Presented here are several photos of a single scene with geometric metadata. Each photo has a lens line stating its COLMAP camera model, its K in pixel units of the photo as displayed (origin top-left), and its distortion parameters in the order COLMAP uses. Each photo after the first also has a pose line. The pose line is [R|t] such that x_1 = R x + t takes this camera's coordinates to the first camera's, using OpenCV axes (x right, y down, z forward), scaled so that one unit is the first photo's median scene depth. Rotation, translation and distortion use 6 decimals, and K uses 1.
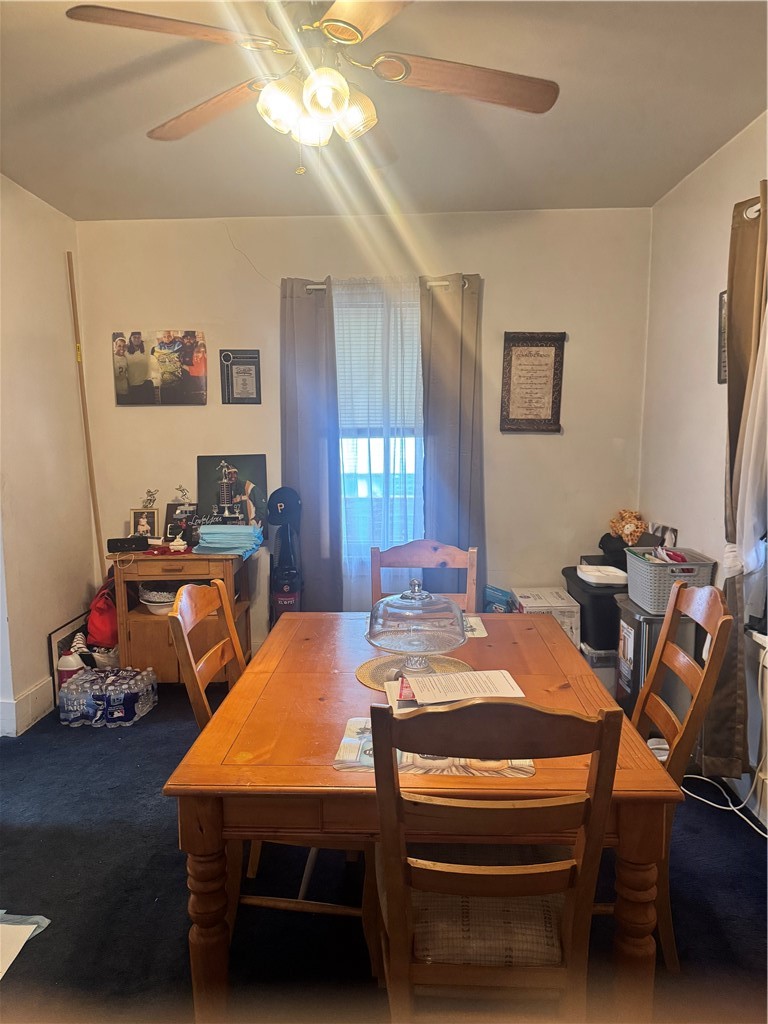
lens RADIAL K [[718.6, 0, 384.6], [0, 718.6, 513.4], [0, 0, 1]] dist [0.030323, -0.036864]
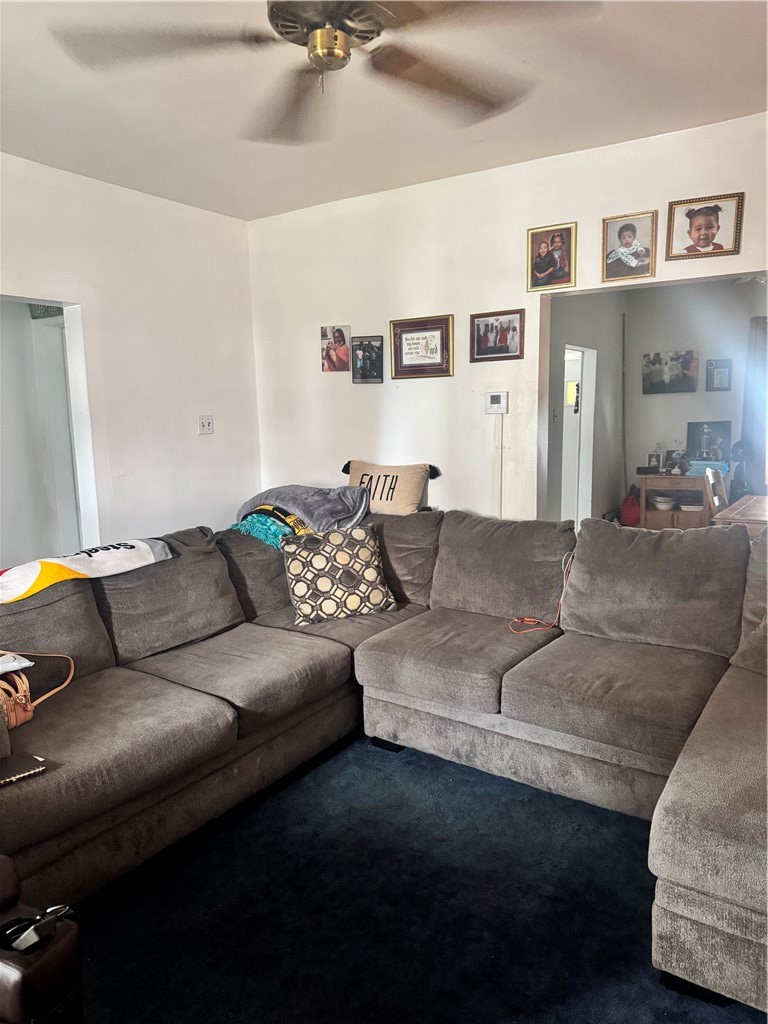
lens RADIAL K [[718.6, 0, 386.8], [0, 718.6, 519.1], [0, 0, 1]] dist [0.030323, -0.036864]
pose [[0.849174, 0.059889, -0.524706, 0.051815], [-0.044460, 0.998129, 0.041973, 0.115142], [0.526238, -0.012314, 0.850248, -0.885835]]
